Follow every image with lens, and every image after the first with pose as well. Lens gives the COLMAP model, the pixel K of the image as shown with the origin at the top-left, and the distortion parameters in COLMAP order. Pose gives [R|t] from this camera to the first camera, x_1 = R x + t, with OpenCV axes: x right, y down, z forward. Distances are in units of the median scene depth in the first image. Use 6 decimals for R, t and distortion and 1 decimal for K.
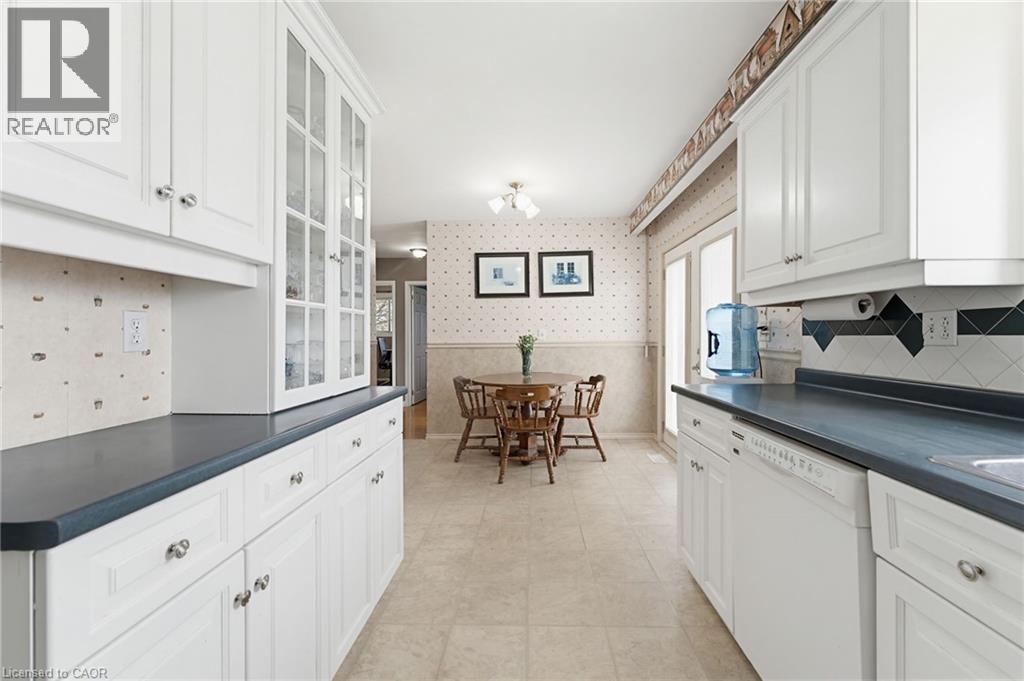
lens RADIAL K [[420.6, 0, 527.3], [0, 420.6, 335.3], [0, 0, 1]] dist [-0.002563, -0.000302]
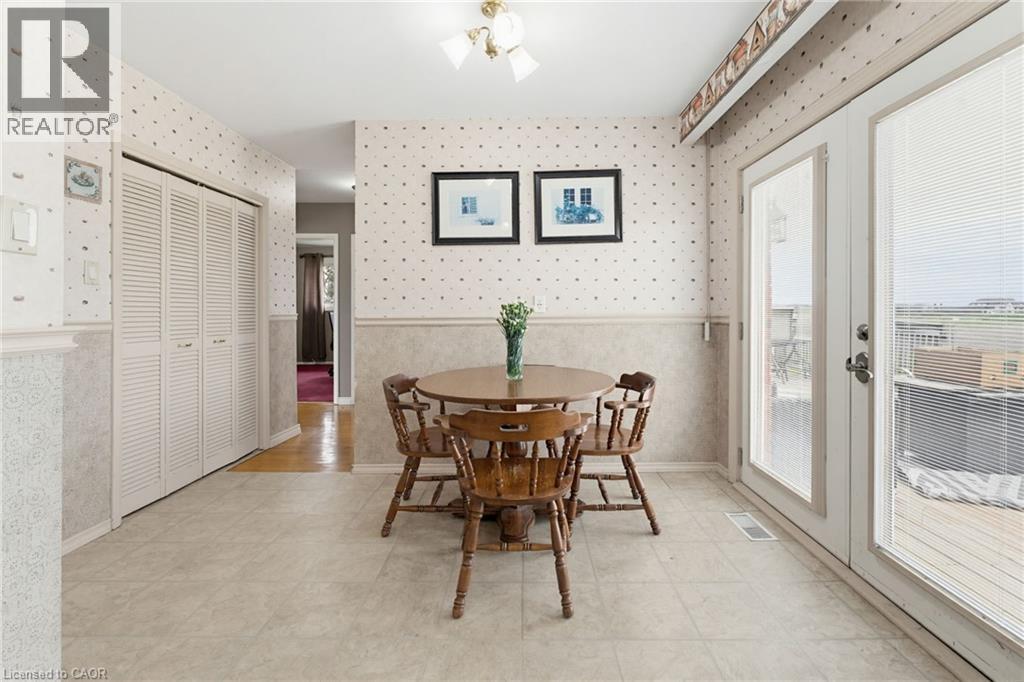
lens RADIAL K [[420.6, 0, 527.3], [0, 420.6, 335.8], [0, 0, 1]] dist [-0.002563, -0.000302]
pose [[0.999743, 0.000205, 0.022677, 0.002470], [-0.001588, 0.998138, 0.060972, 0.007422], [-0.022623, -0.060992, 0.997882, 0.371464]]
